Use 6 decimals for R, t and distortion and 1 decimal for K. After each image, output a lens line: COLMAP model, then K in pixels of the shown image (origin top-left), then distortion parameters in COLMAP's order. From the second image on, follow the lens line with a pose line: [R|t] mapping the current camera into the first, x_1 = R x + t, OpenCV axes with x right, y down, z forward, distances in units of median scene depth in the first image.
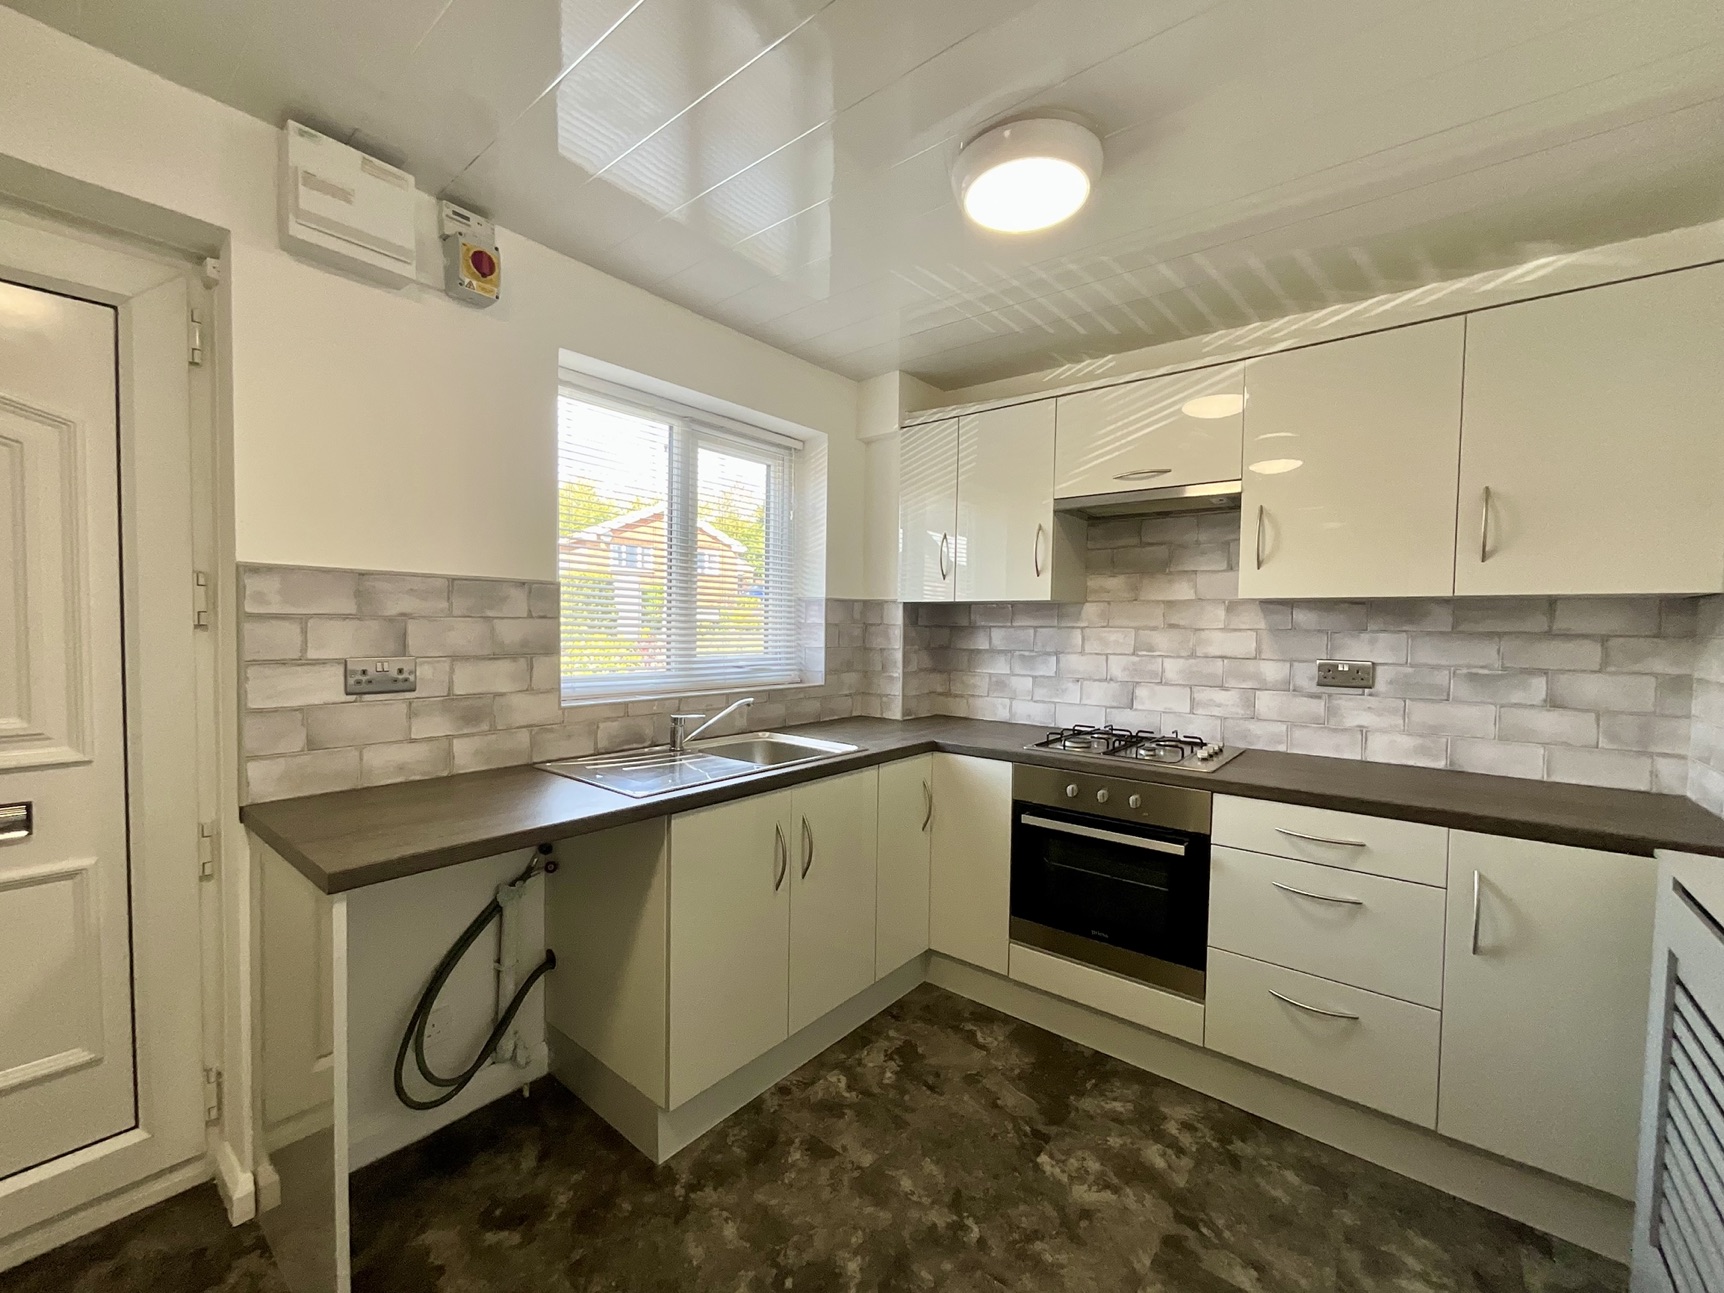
lens RADIAL K [[700.2, 0, 864.5], [0, 700.2, 648.3], [0, 0, 1]] dist [-0.012381, 0.000259]
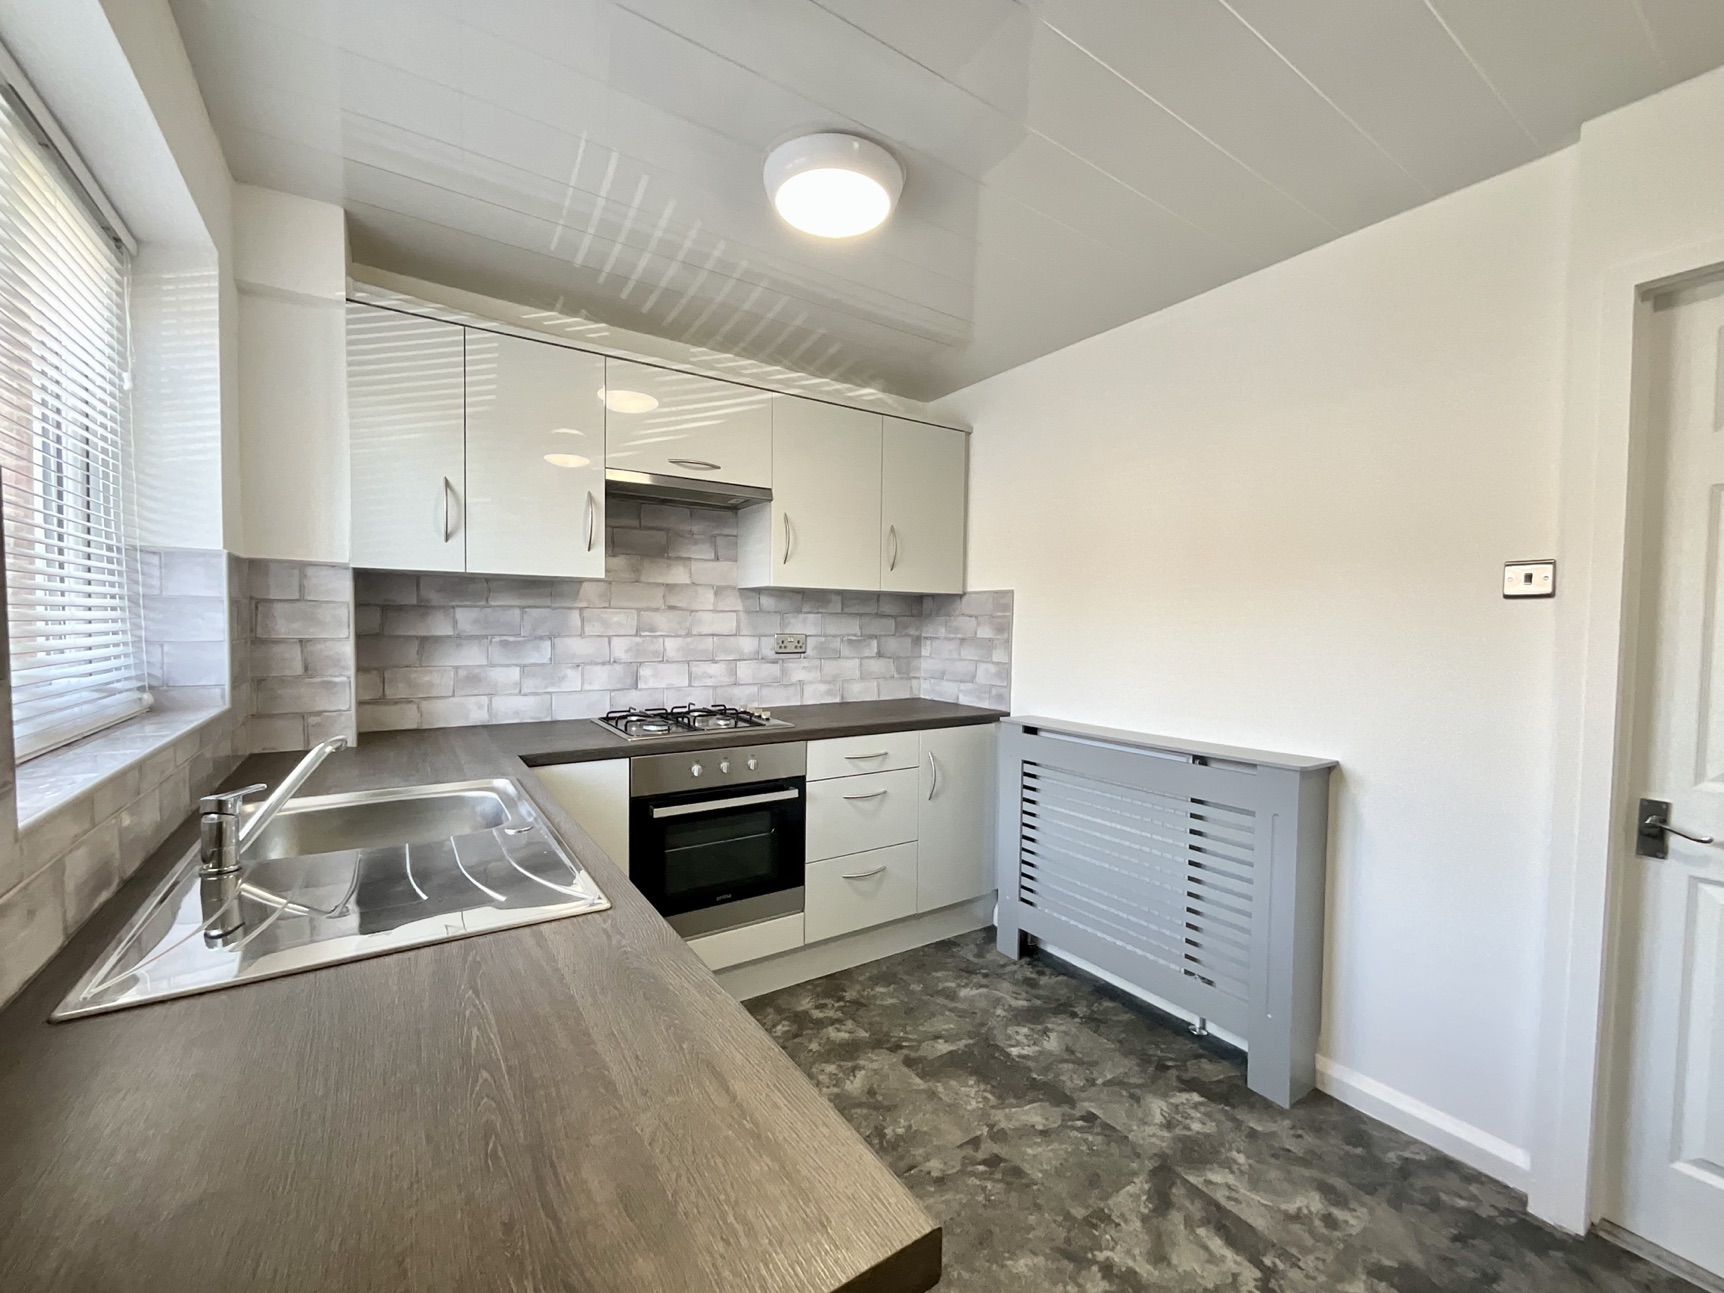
lens RADIAL K [[700.2, 0, 864.5], [0, 700.2, 648.3], [0, 0, 1]] dist [-0.012381, 0.000259]
pose [[0.282552, -0.047201, 0.958090, -0.567422], [0.022445, 0.998840, 0.042589, -0.009424], [-0.958989, 0.009471, 0.283284, 0.458286]]
